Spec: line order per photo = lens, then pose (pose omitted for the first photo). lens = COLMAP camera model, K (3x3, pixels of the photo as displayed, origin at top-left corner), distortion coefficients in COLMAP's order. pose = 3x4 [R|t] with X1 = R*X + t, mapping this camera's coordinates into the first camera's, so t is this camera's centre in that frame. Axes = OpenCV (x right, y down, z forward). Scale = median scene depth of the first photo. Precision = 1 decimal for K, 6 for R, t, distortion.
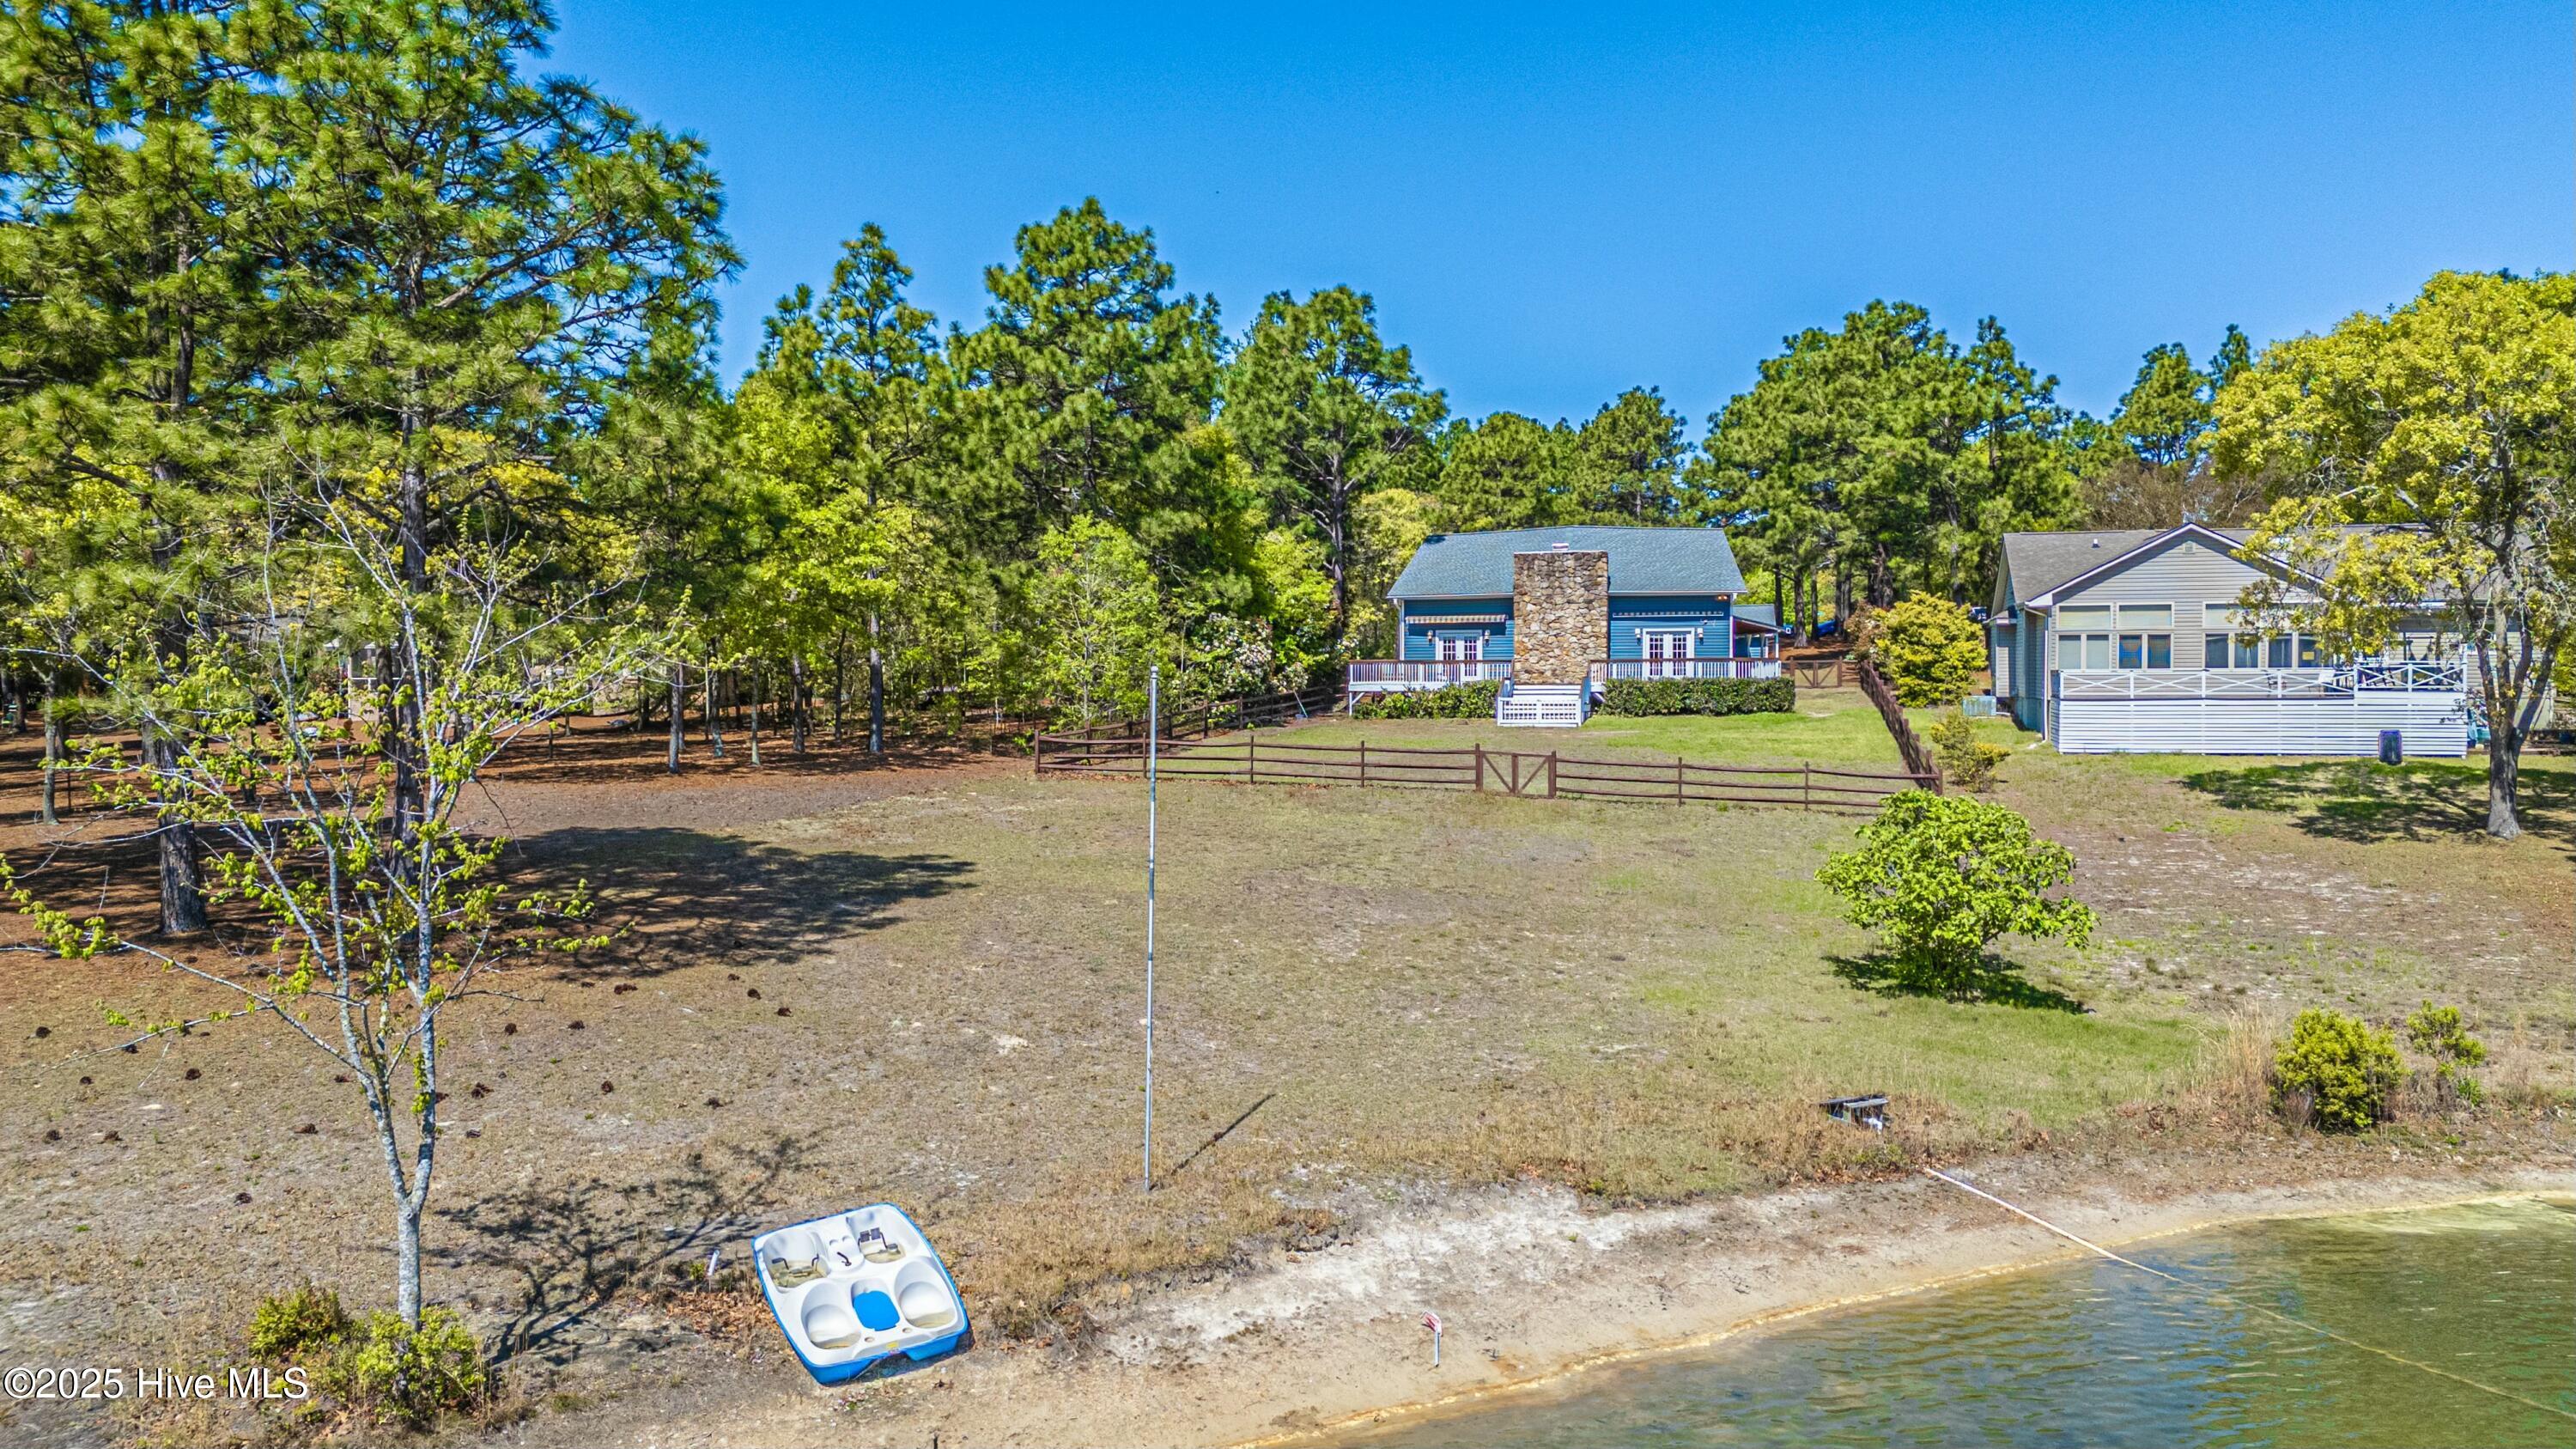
lens RADIAL K [[1885.1, 0, 1310.3], [0, 1885.1, 719.6], [0, 0, 1]] dist [0.076307, -0.077801]
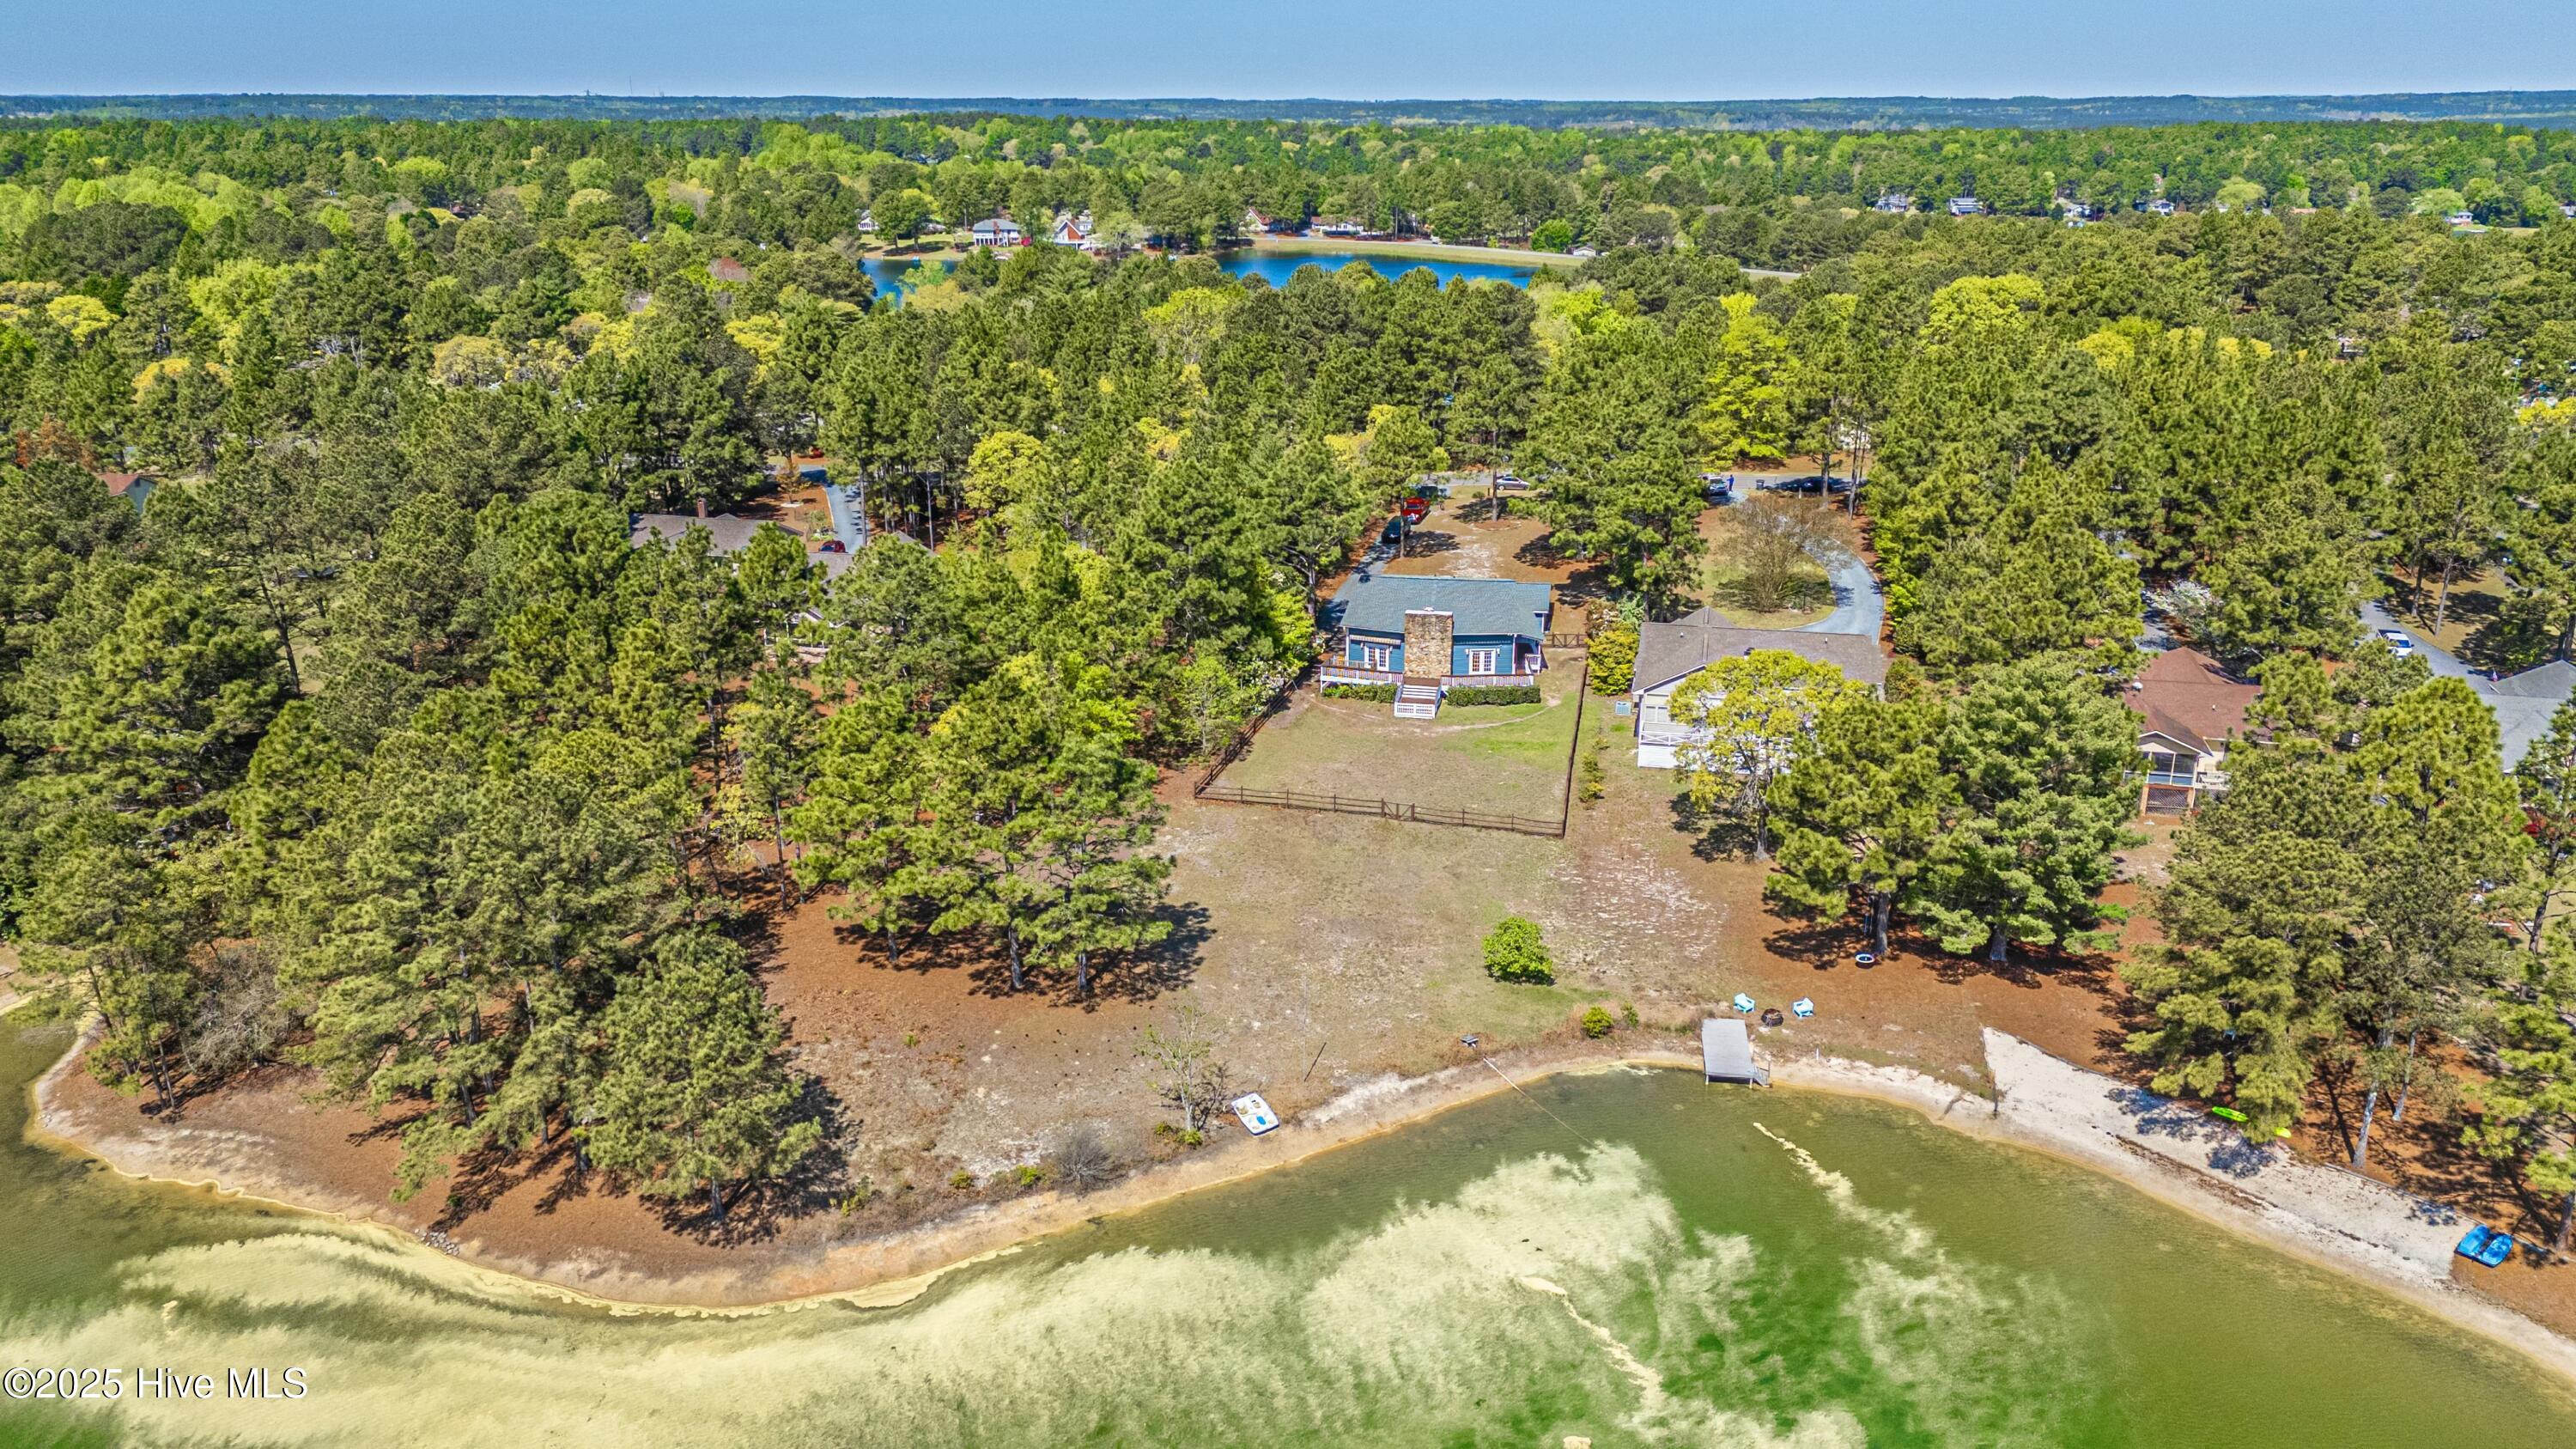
lens RADIAL K [[1885.1, 0, 1310.3], [0, 1885.1, 719.6], [0, 0, 1]] dist [0.076307, -0.077801]
pose [[0.999146, -0.011551, 0.039683, -0.072506], [-0.000590, 0.956062, 0.293163, -0.579256], [-0.041326, -0.292935, 0.955239, -0.934519]]
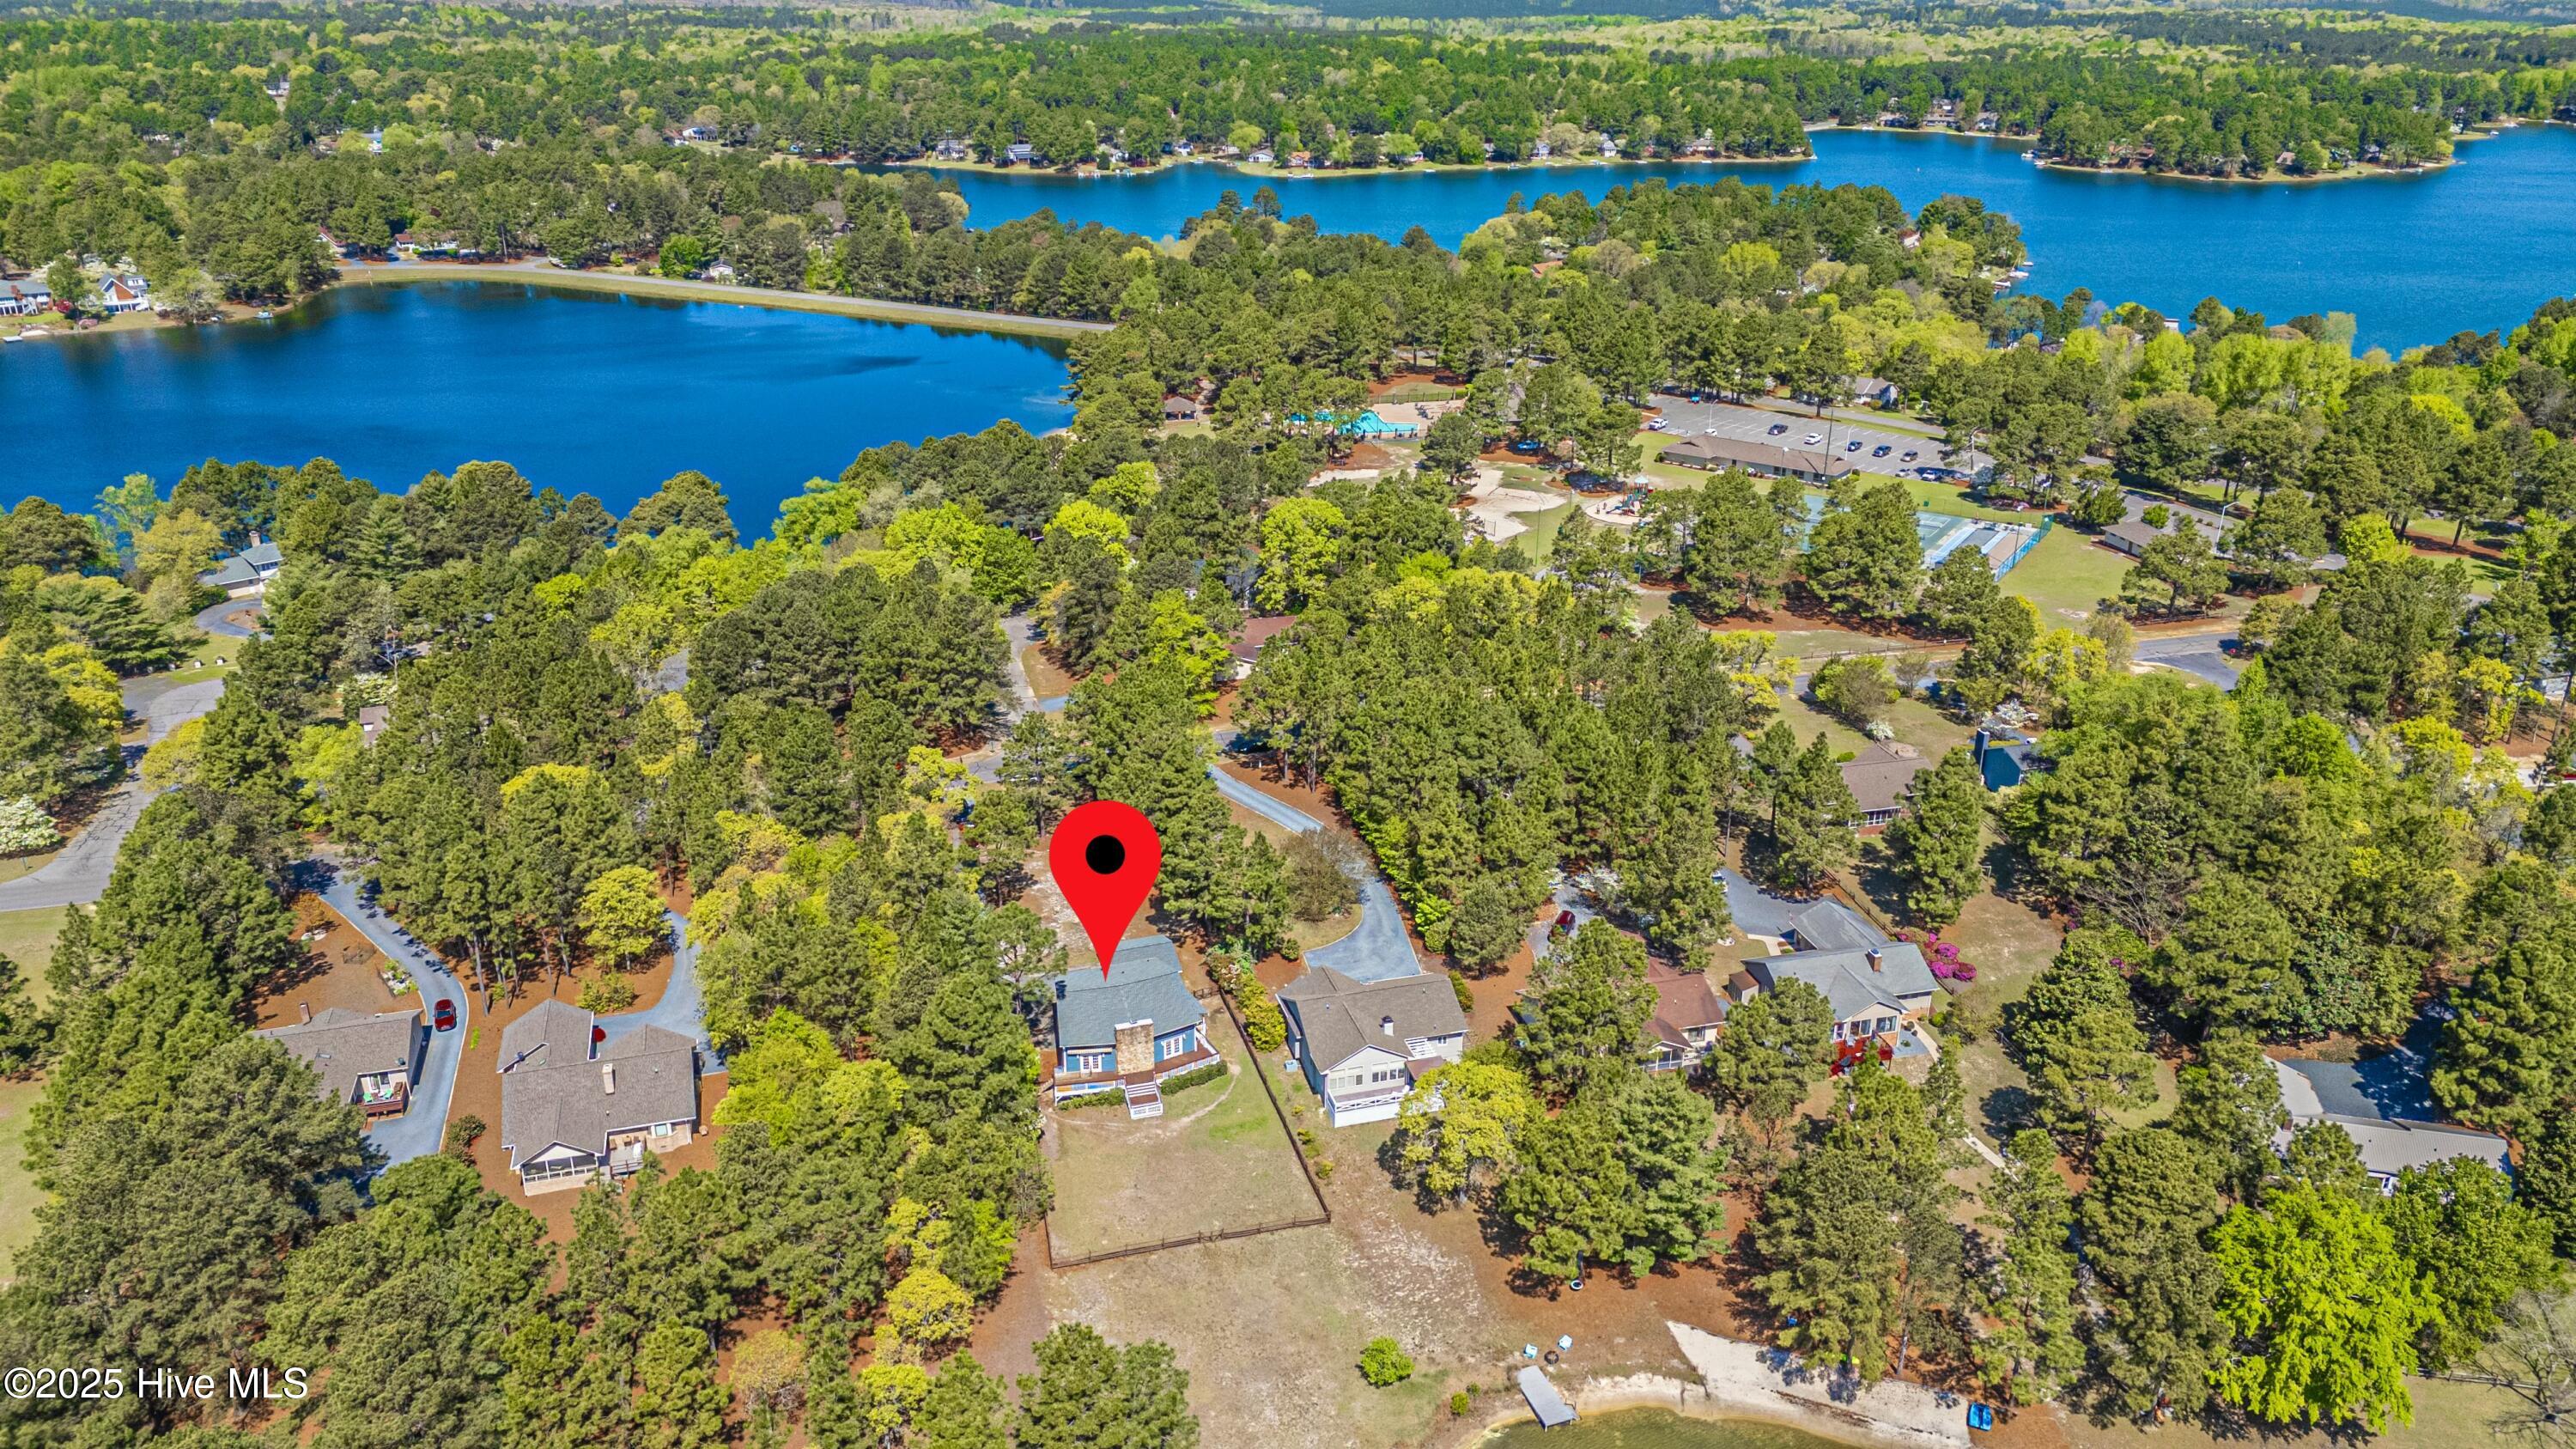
lens RADIAL K [[1885.1, 0, 1310.3], [0, 1885.1, 719.6], [0, 0, 1]] dist [0.076307, -0.077801]
pose [[0.850689, -0.189109, 0.490476, -0.837786], [-0.005898, 0.929557, 0.368632, -1.425298], [-0.525637, -0.316484, 0.789648, -0.973059]]
